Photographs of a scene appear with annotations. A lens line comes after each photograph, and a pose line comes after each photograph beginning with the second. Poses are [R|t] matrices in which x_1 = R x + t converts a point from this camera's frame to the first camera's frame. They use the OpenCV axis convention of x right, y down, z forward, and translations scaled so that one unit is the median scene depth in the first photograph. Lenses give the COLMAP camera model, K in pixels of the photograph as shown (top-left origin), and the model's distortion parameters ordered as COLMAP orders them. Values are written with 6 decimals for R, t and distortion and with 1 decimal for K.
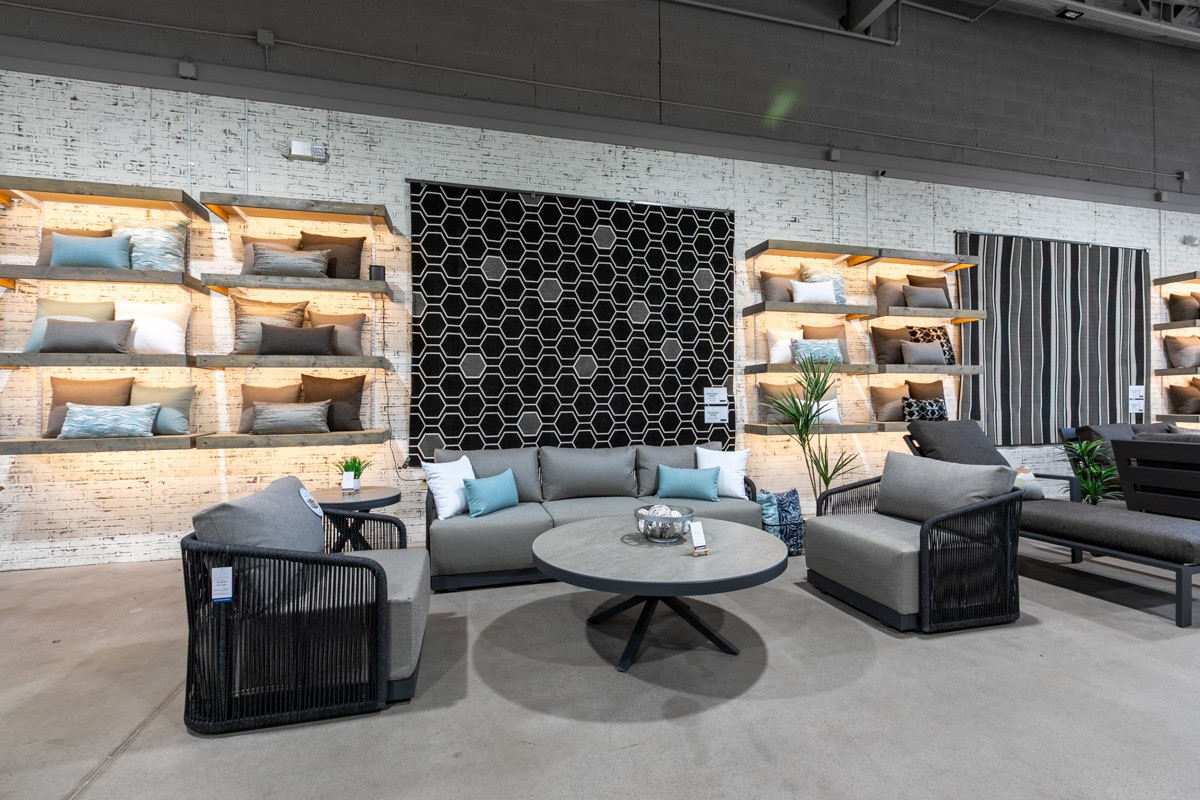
lens RADIAL K [[560.5, 0, 600.0], [0, 560.5, 400.0], [0, 0, 1]] dist [0.003344, 0.000345]
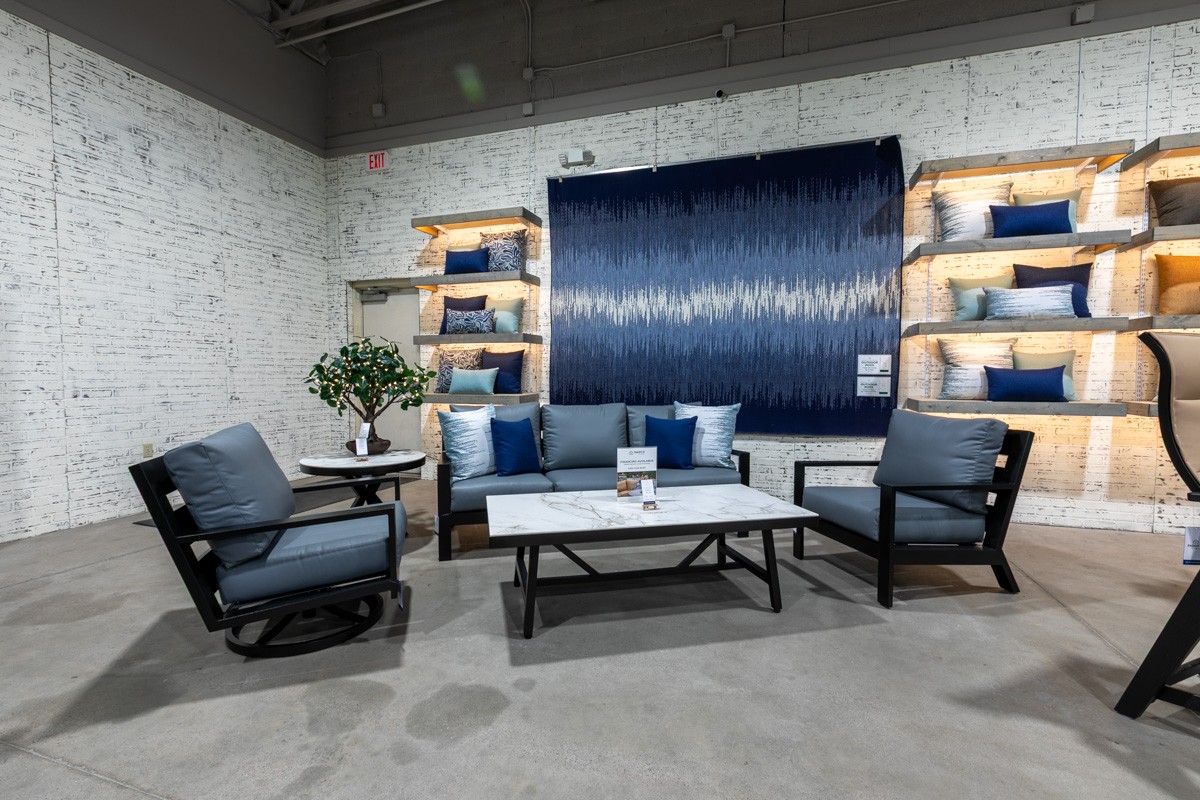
lens RADIAL K [[551.7, 0, 594.9], [0, 551.7, 395.2], [0, 0, 1]] dist [0.000787, 0.000043]
pose [[0.828612, 0.025222, -0.559255, 0.325213], [0.001186, 0.998903, 0.046807, -0.000473], [0.559822, -0.039448, 0.827674, 0.087004]]
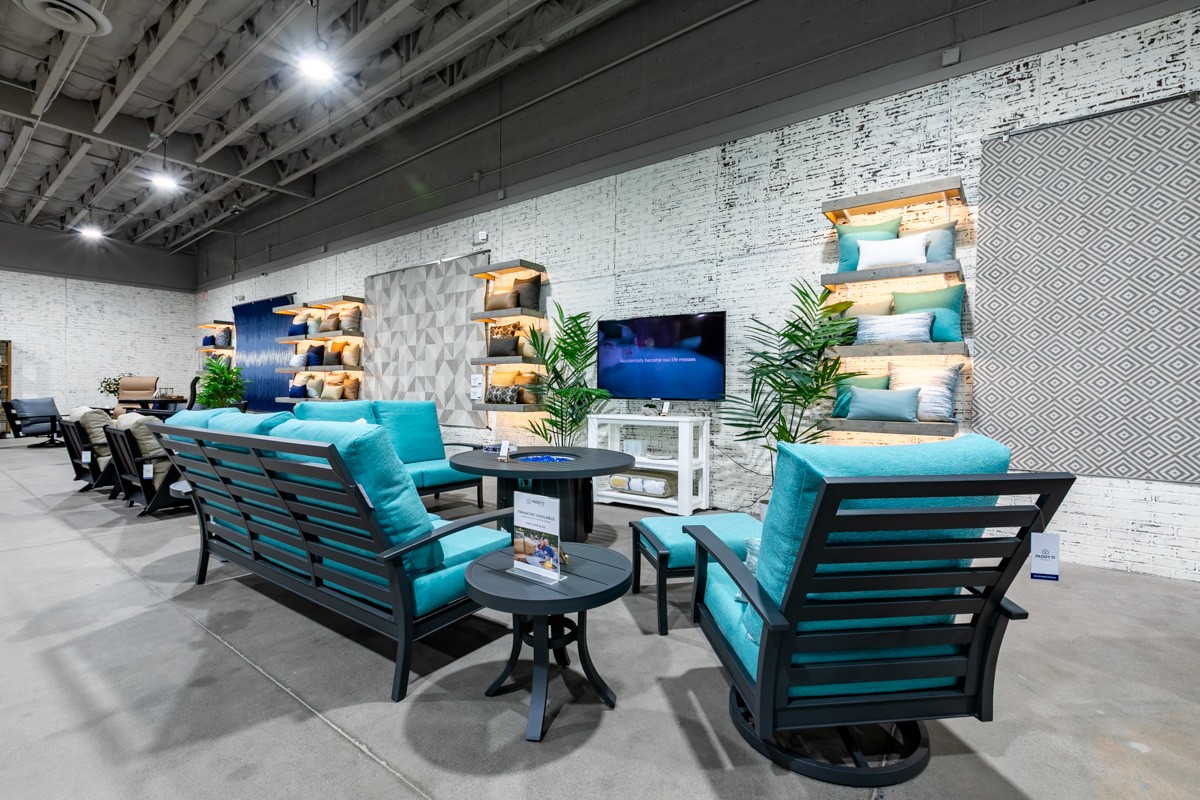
lens RADIAL K [[551.7, 0, 594.9], [0, 551.7, 395.2], [0, 0, 1]] dist [0.000787, 0.000043]
pose [[0.594763, 0.019376, -0.803667, 2.478167], [-0.010732, 0.999812, 0.016163, -0.013461], [0.803829, -0.000988, 0.594859, 0.698547]]
